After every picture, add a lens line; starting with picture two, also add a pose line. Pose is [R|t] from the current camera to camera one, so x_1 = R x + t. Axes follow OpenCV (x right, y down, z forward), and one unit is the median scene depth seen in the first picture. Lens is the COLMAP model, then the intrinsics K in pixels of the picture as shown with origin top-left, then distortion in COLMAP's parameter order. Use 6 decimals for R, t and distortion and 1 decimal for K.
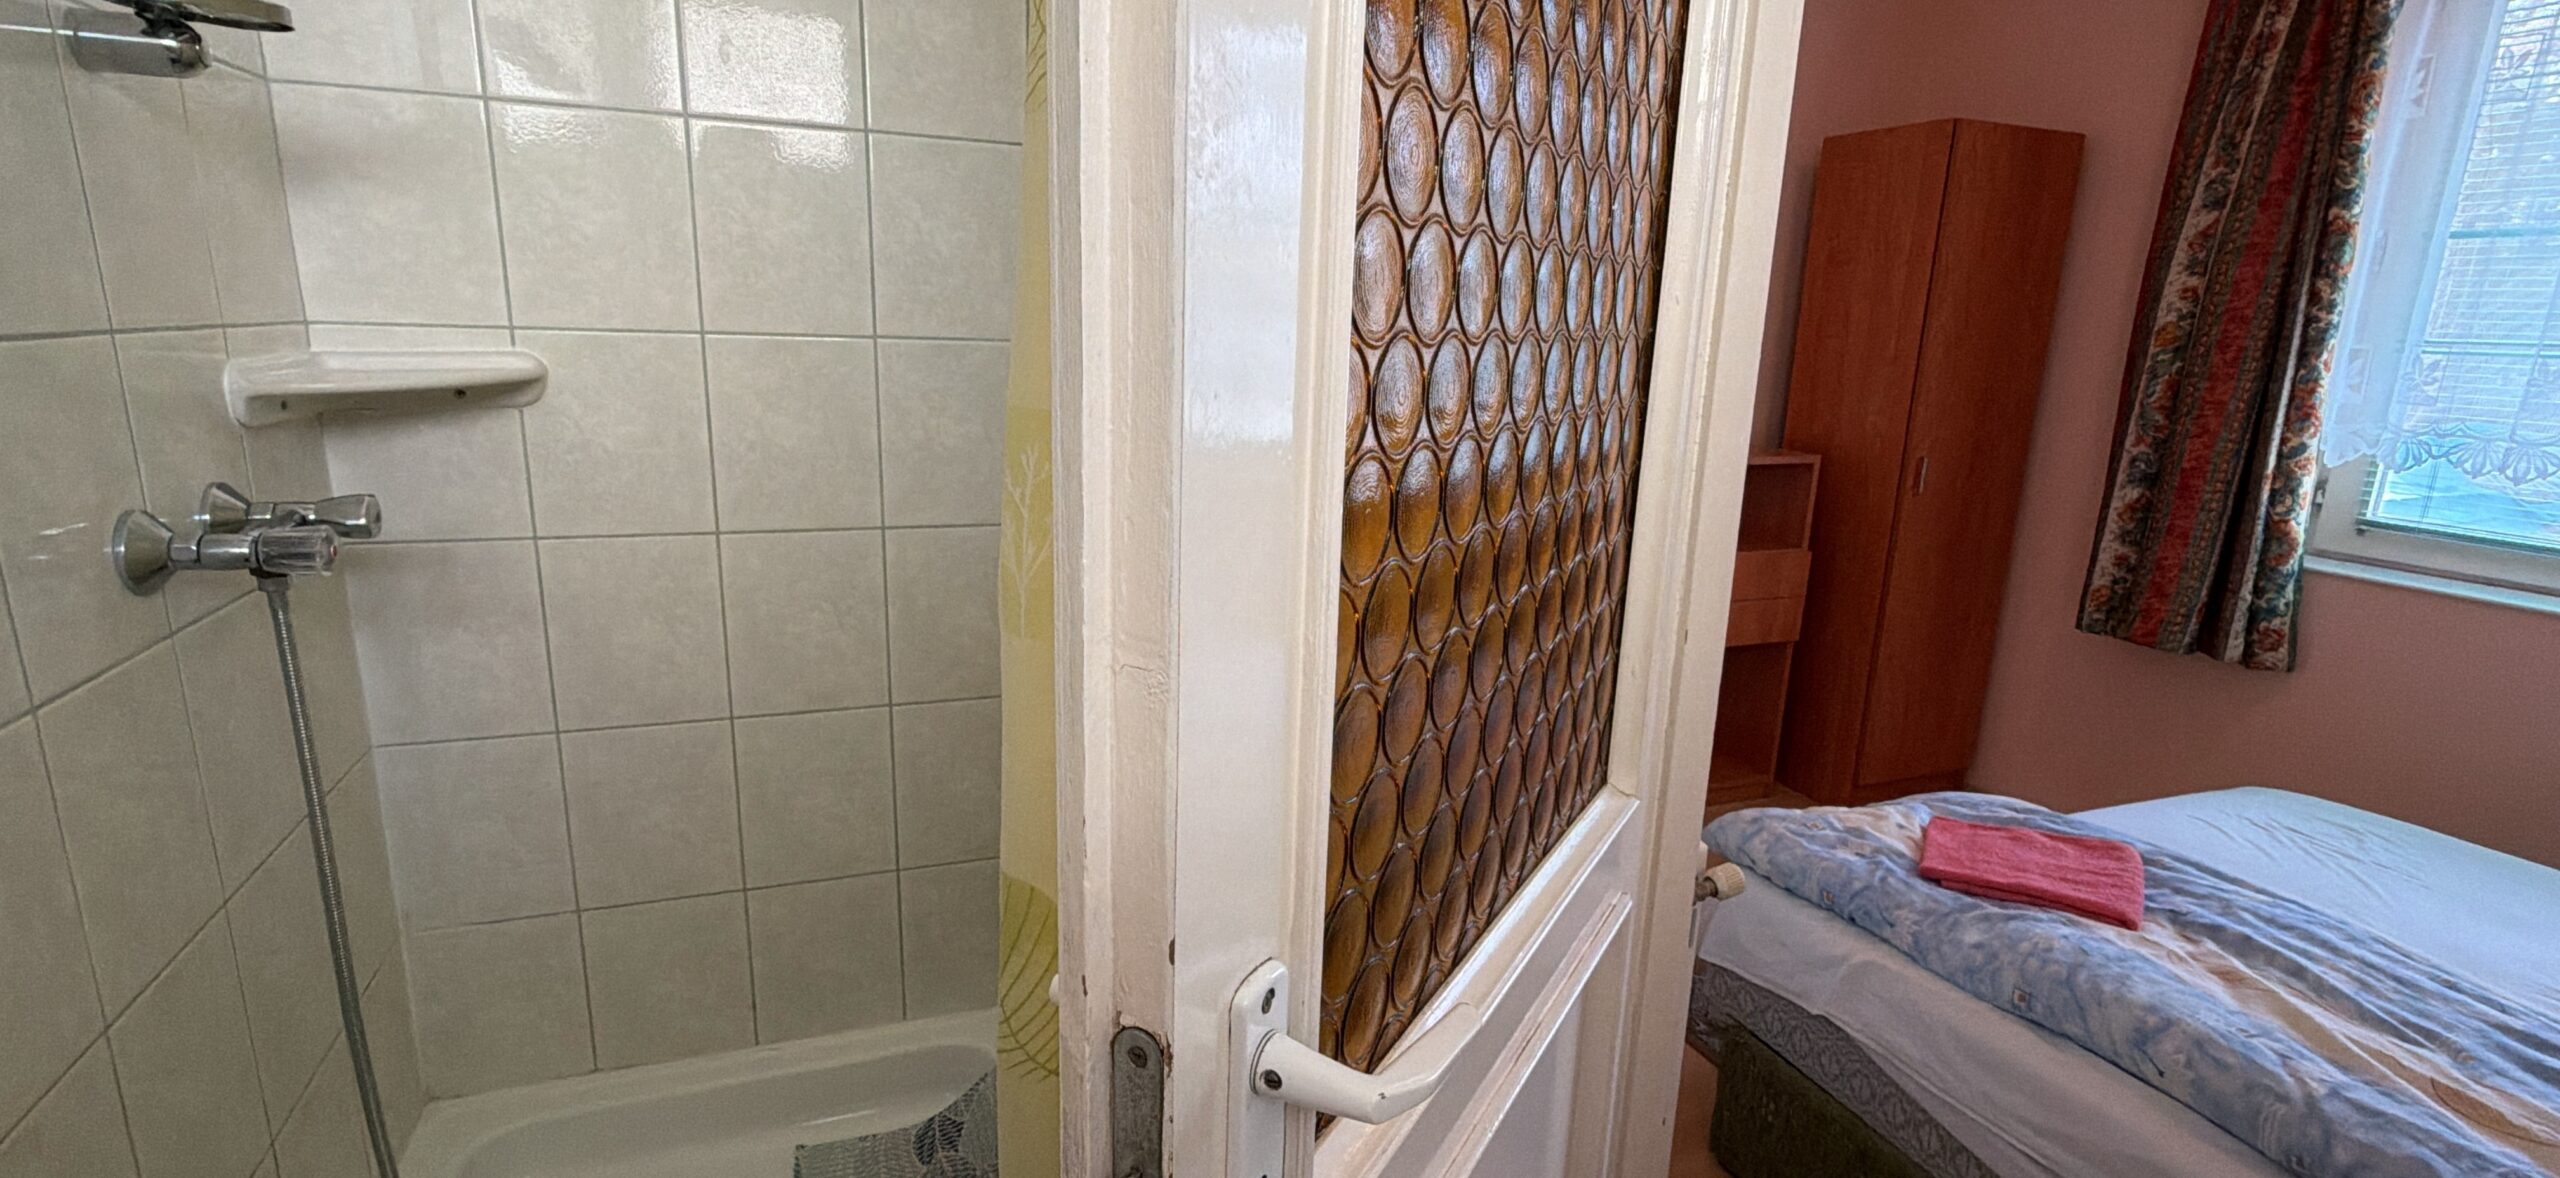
lens RADIAL K [[1161.0, 0, 1284.8], [0, 1161.0, 591.6], [0, 0, 1]] dist [0.000369, -0.000328]
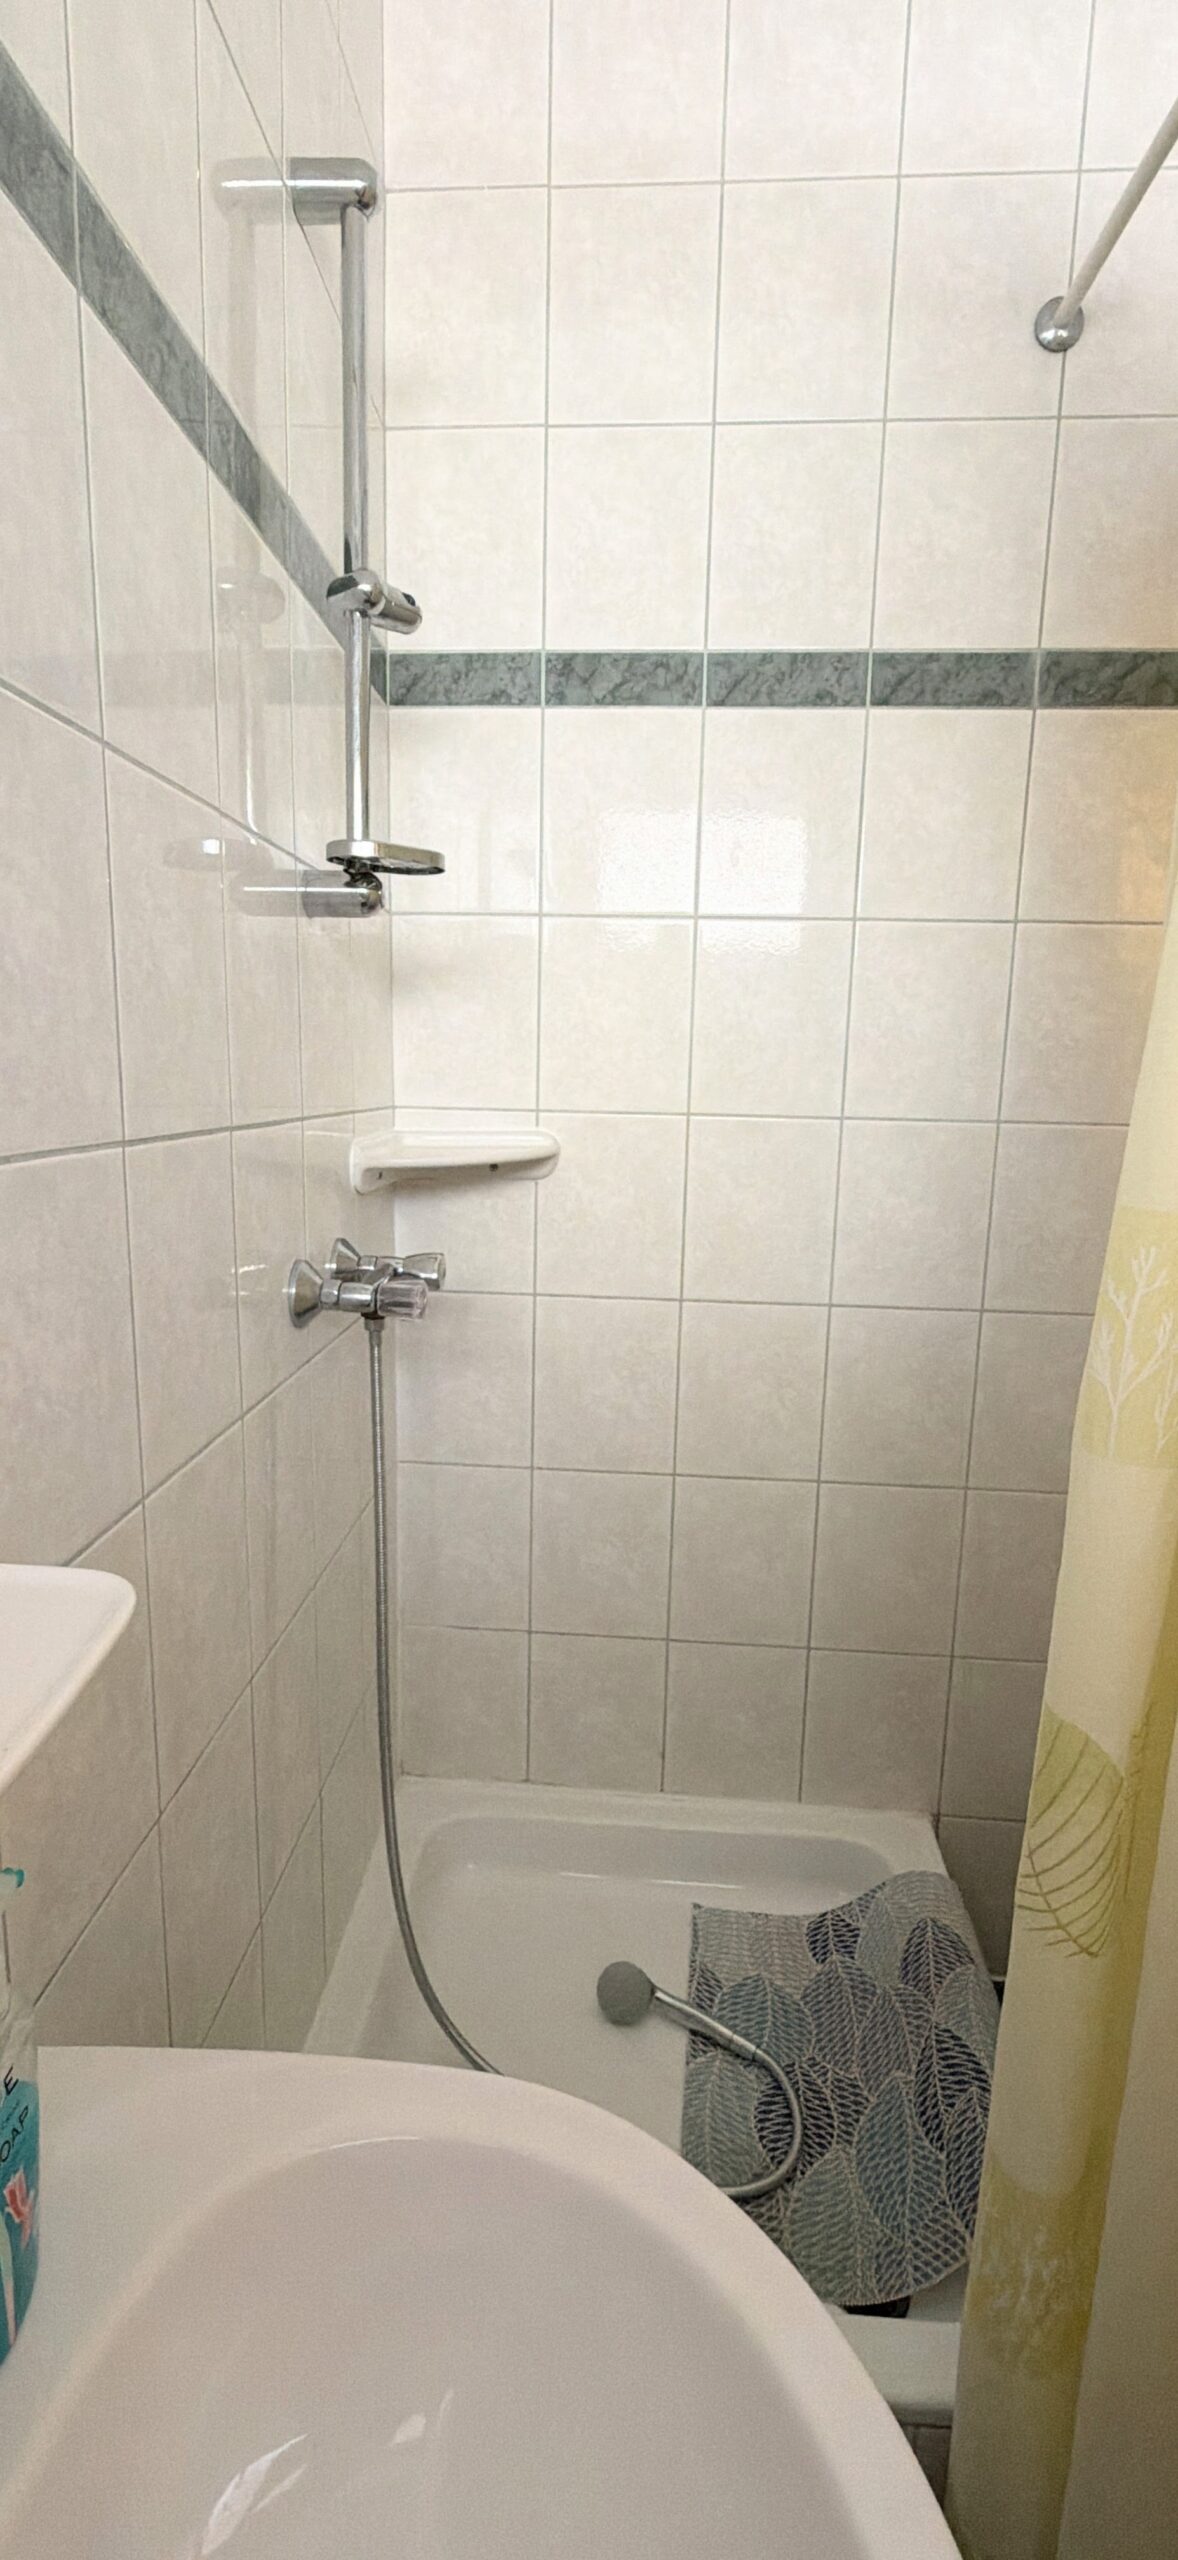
lens RADIAL K [[1161.0, 0, 595.3], [0, 1161.0, 1287.2], [0, 0, 1]] dist [0.000369, -0.000328]
pose [[0.904351, 0.062678, -0.422161, -0.145696], [-0.088780, 0.995147, -0.042436, -0.013296], [0.417453, 0.075857, 0.905527, 0.002982]]
